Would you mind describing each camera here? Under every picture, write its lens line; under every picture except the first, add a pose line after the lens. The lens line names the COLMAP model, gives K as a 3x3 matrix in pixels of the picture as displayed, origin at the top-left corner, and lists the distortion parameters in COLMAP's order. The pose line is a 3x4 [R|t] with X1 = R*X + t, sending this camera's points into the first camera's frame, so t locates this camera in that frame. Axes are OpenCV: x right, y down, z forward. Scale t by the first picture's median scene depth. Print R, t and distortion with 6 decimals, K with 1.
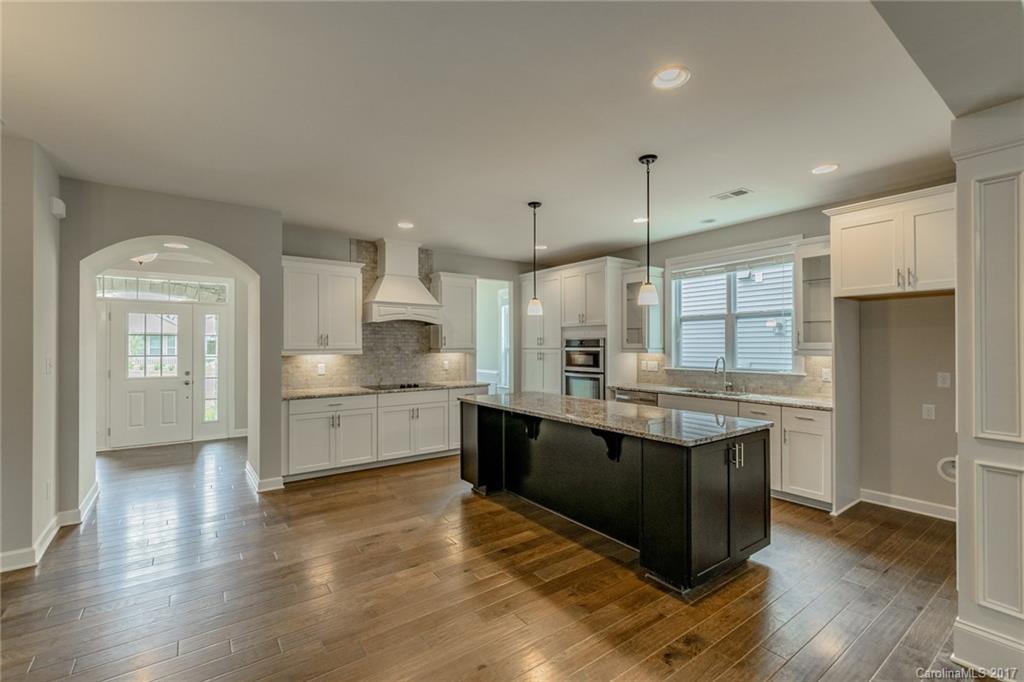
lens RADIAL K [[446.4, 0, 510.4], [0, 446.4, 344.4], [0, 0, 1]] dist [0.001348, 0.000123]
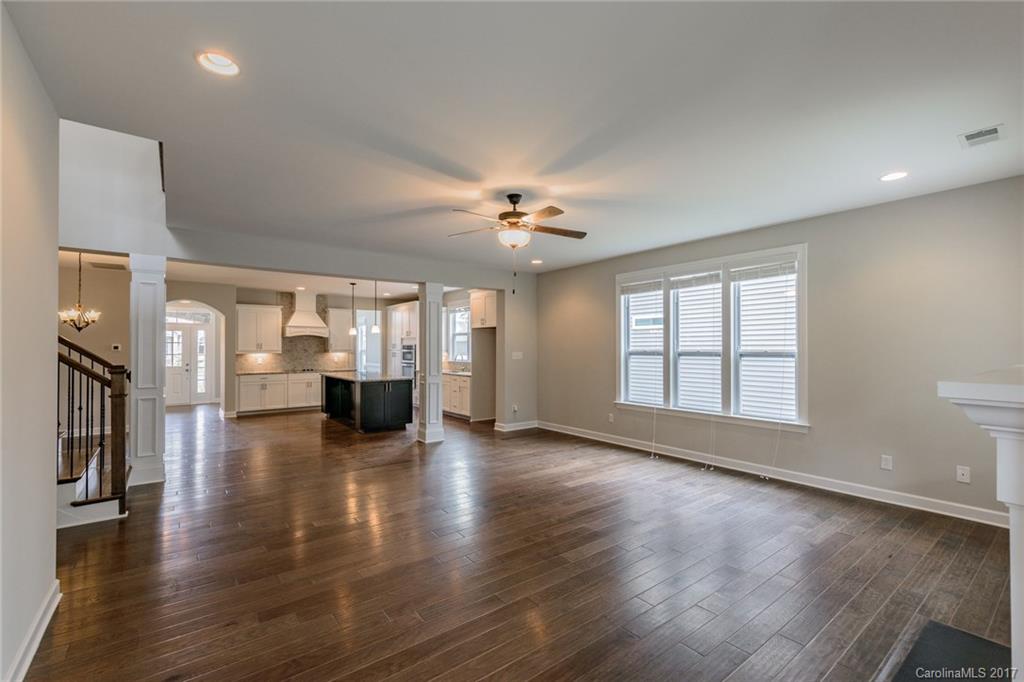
lens RADIAL K [[446.4, 0, 510.4], [0, 446.4, 344.4], [0, 0, 1]] dist [0.001348, 0.000123]
pose [[0.999834, -0.000143, 0.018244, 0.593863], [0.000235, 0.999987, -0.005021, -0.006127], [-0.018243, 0.005025, 0.999821, -0.900805]]
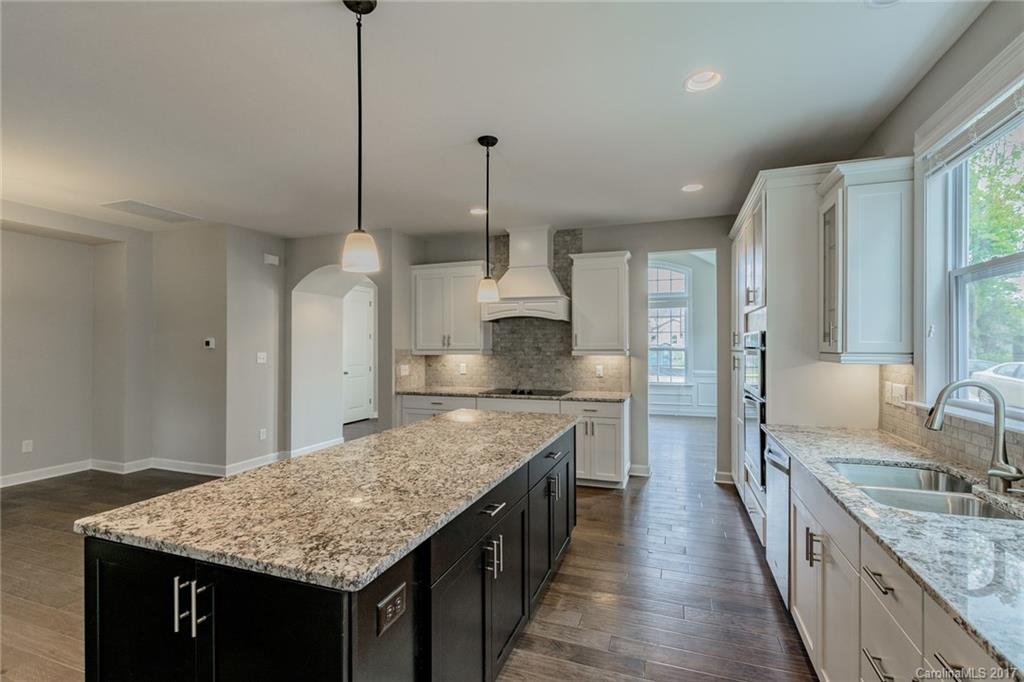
lens RADIAL K [[457.1, 0, 517.1], [0, 457.1, 346.6], [0, 0, 1]] dist [-0.000670, -0.000066]
pose [[0.565983, 0.002149, -0.824414, 0.505344], [0.000890, 0.999994, 0.003218, 0.001156], [0.824416, -0.002555, 0.565978, 0.487272]]
